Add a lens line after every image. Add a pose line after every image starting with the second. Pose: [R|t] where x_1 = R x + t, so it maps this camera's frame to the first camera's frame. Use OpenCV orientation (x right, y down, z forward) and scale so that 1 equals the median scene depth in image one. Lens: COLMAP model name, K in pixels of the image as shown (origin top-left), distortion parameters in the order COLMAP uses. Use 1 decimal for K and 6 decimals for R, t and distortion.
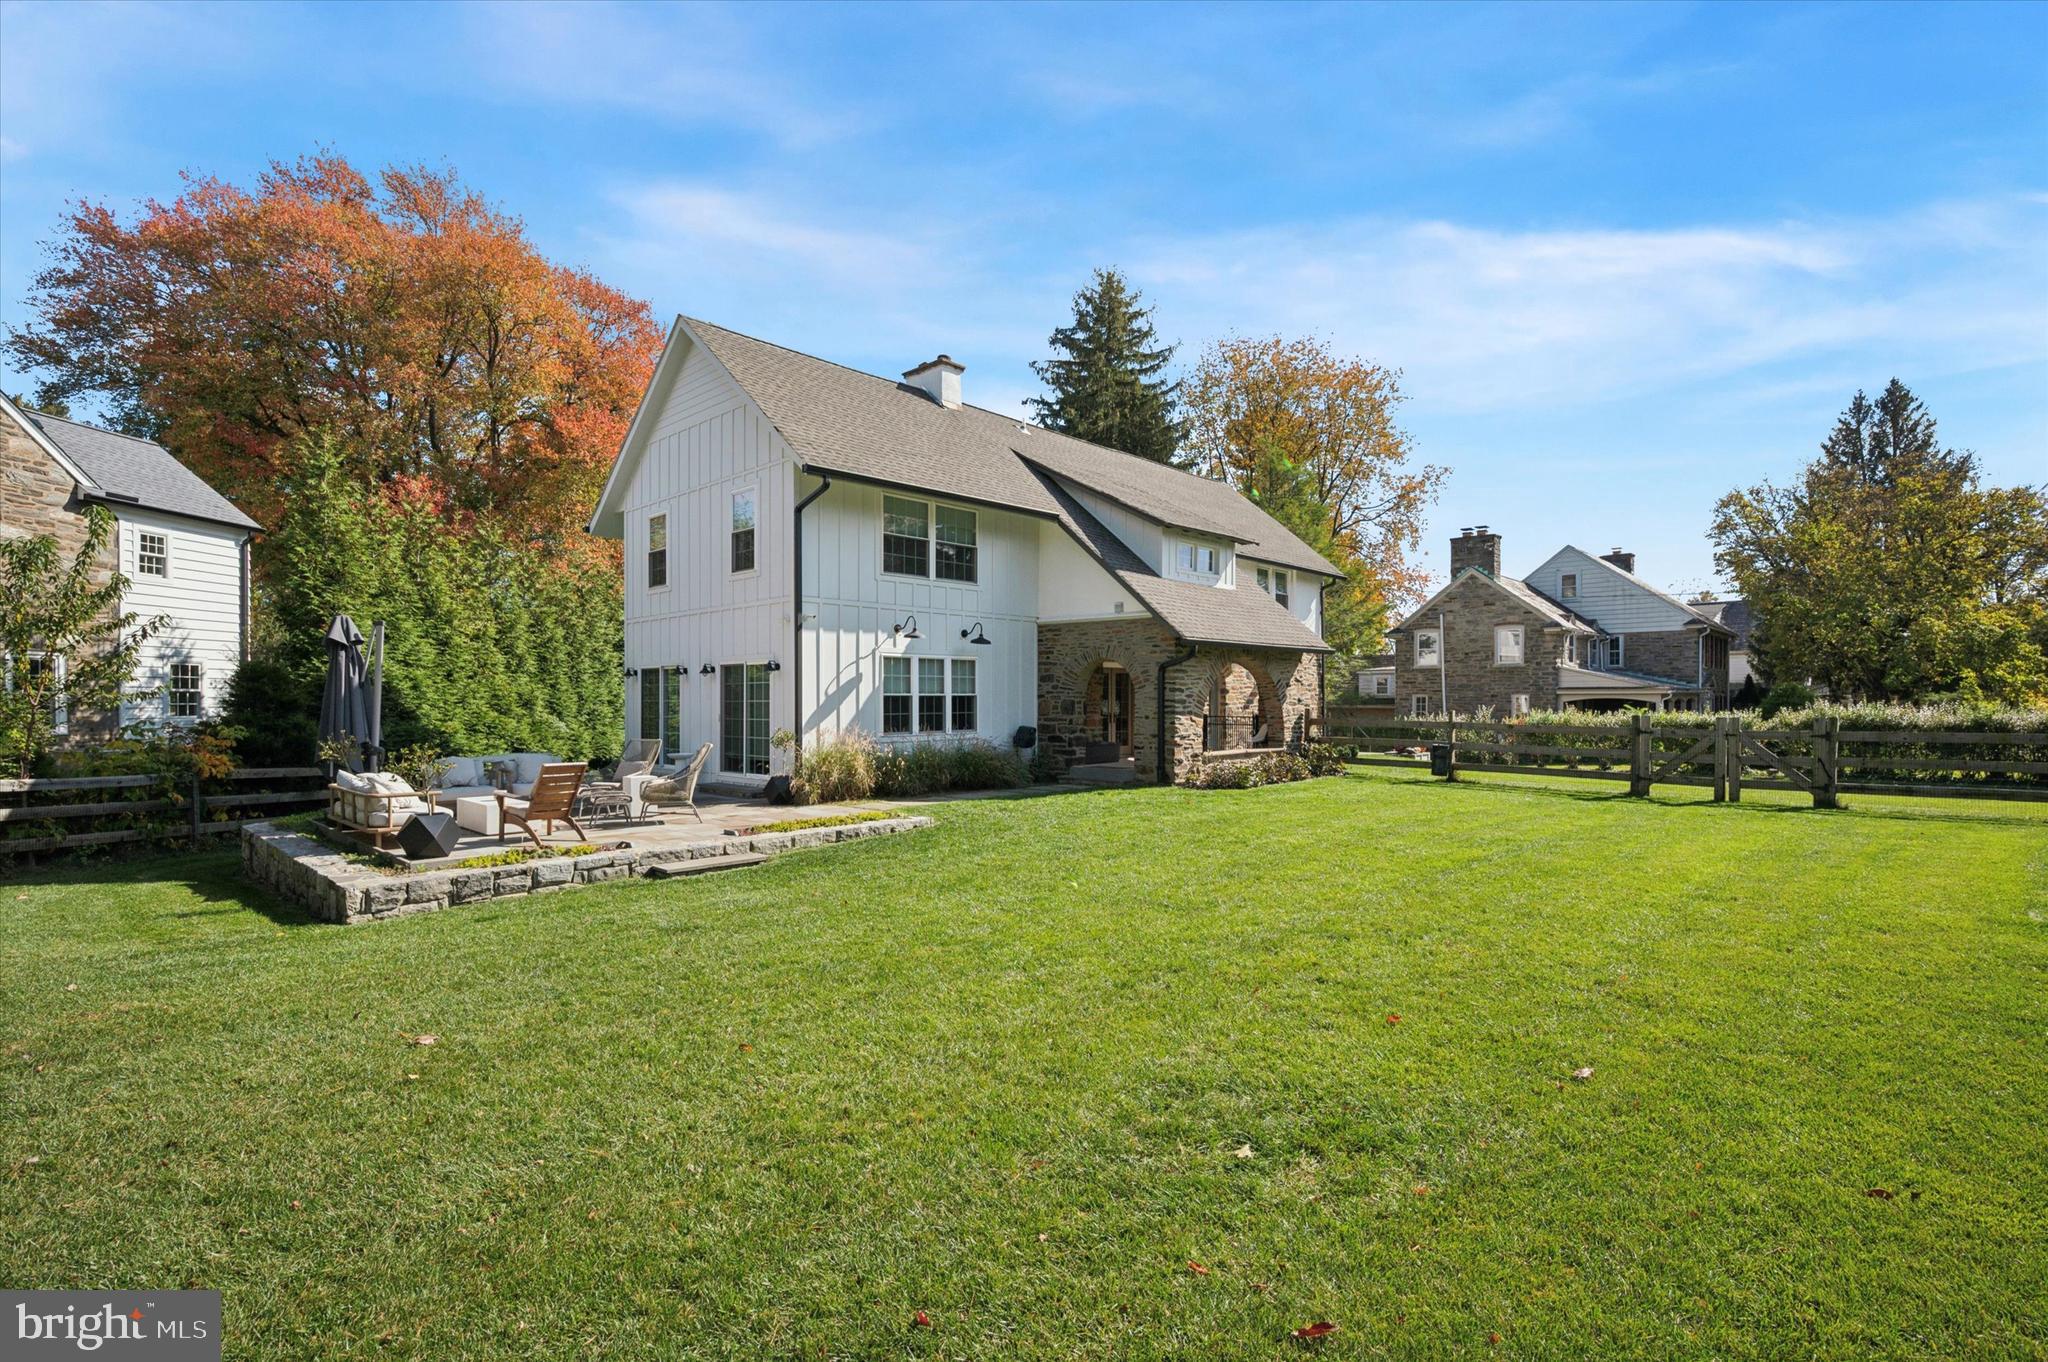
lens RADIAL K [[951.8, 0, 1031.1], [0, 951.8, 700.1], [0, 0, 1]] dist [0.001557, 0.000332]
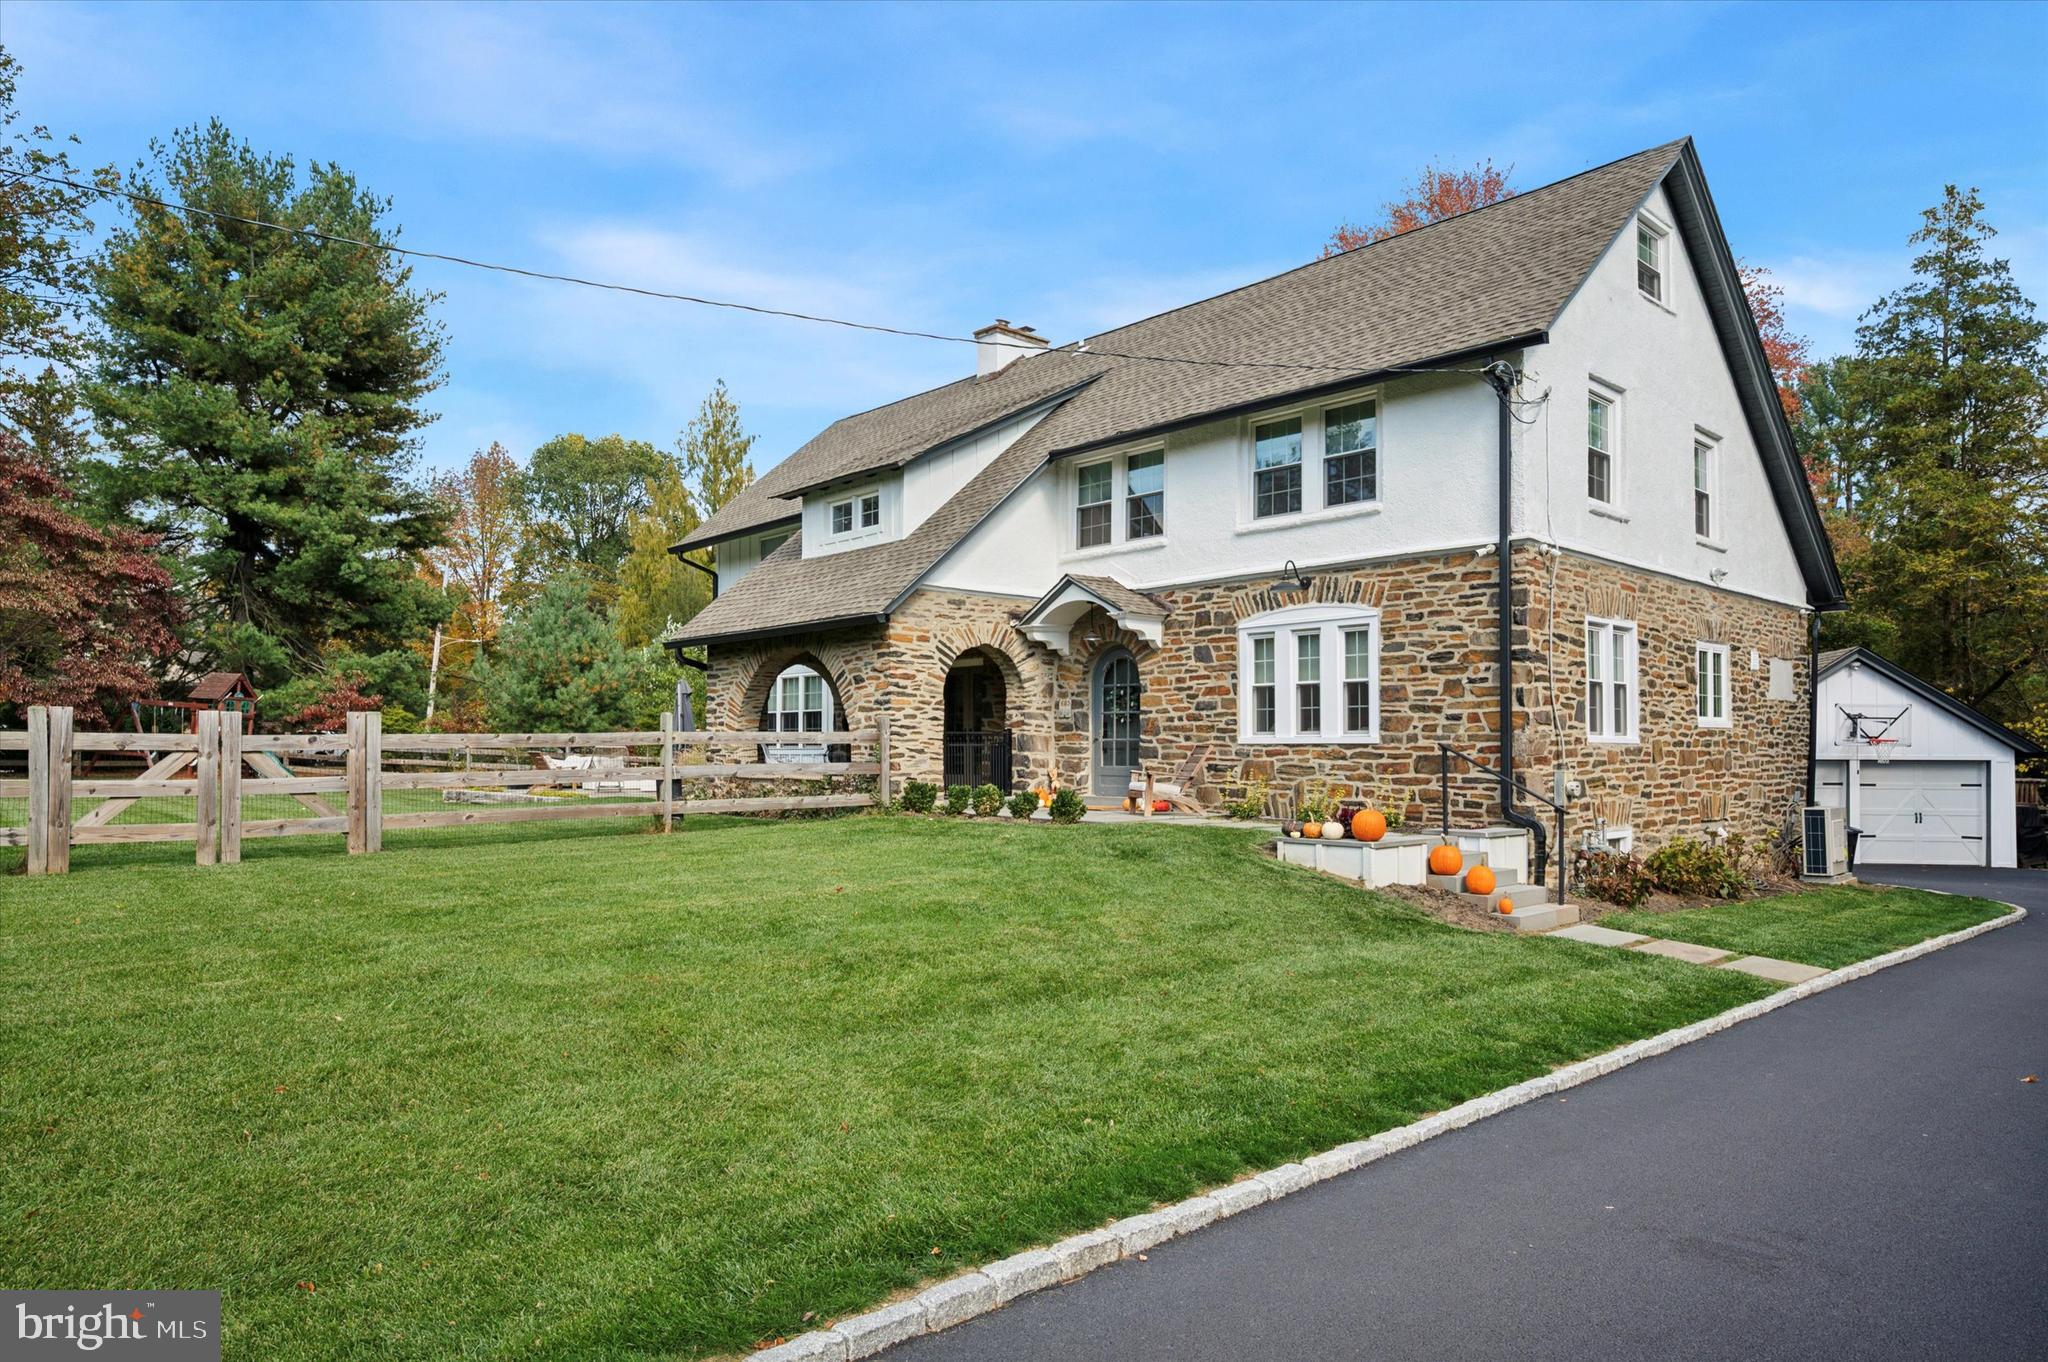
lens RADIAL K [[1245.4, 0, 1009.2], [0, 1245.4, 717.4], [0, 0, 1]] dist [-0.013498, 0.011167]
pose [[-0.075164, -0.023642, -0.996891, 1.176951], [-0.002101, 0.999720, -0.023551, 0.030912], [0.997169, 0.000324, -0.075193, 1.253961]]
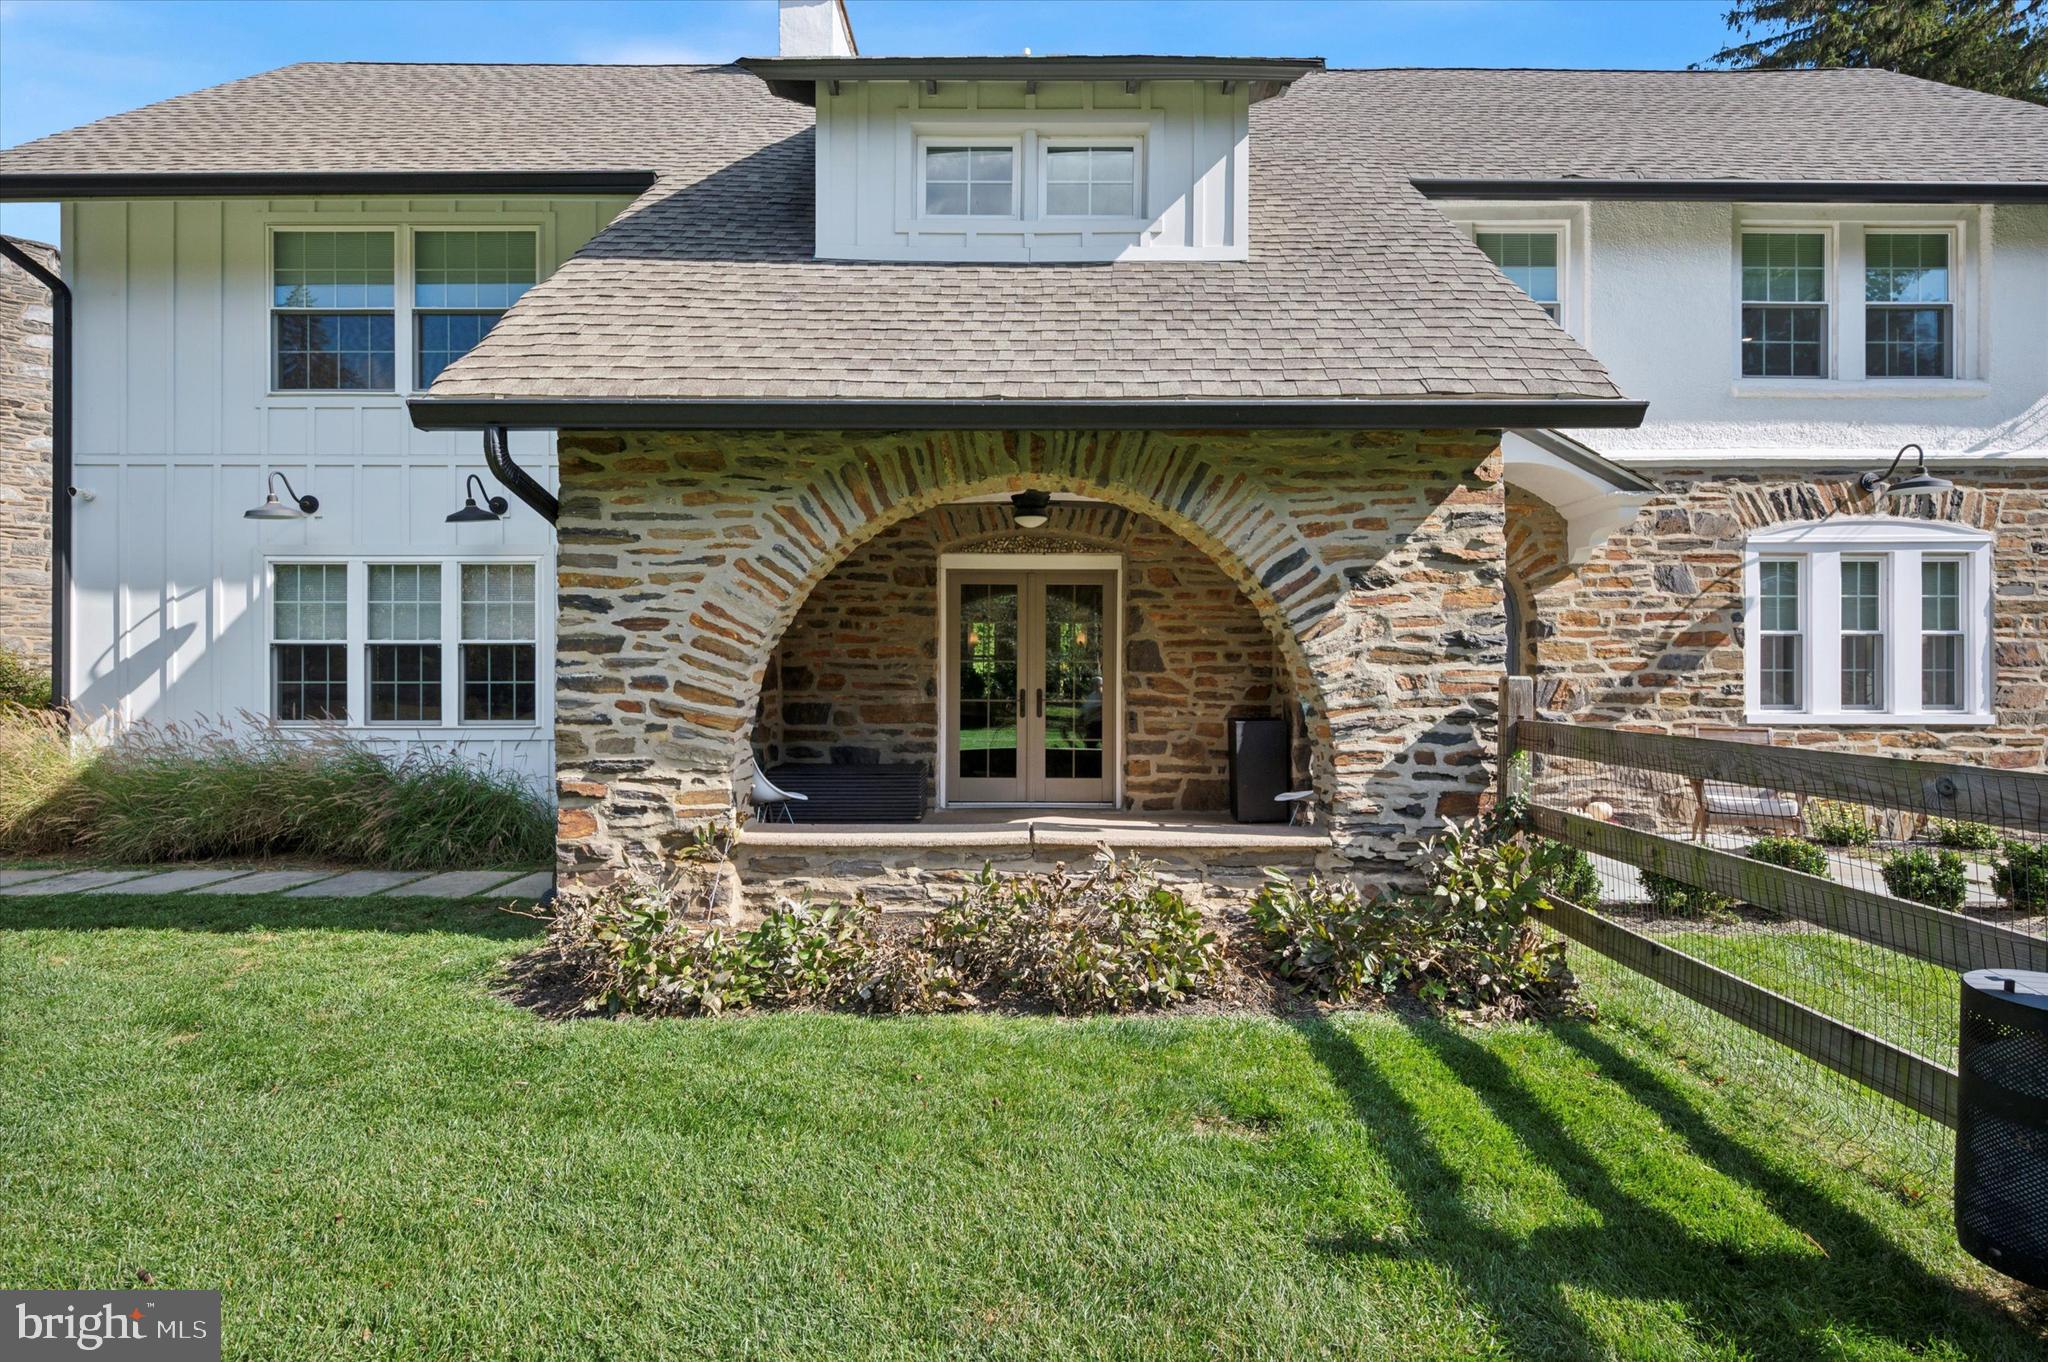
lens RADIAL K [[1004.3, 0, 1026.2], [0, 1004.3, 678.8], [0, 0, 1]] dist [-0.000498, 0.001586]
pose [[0.686674, 0.001203, -0.726964, 0.426620], [-0.003885, 0.999990, -0.002015, 0.011210], [0.726955, 0.004208, 0.686672, 0.821584]]
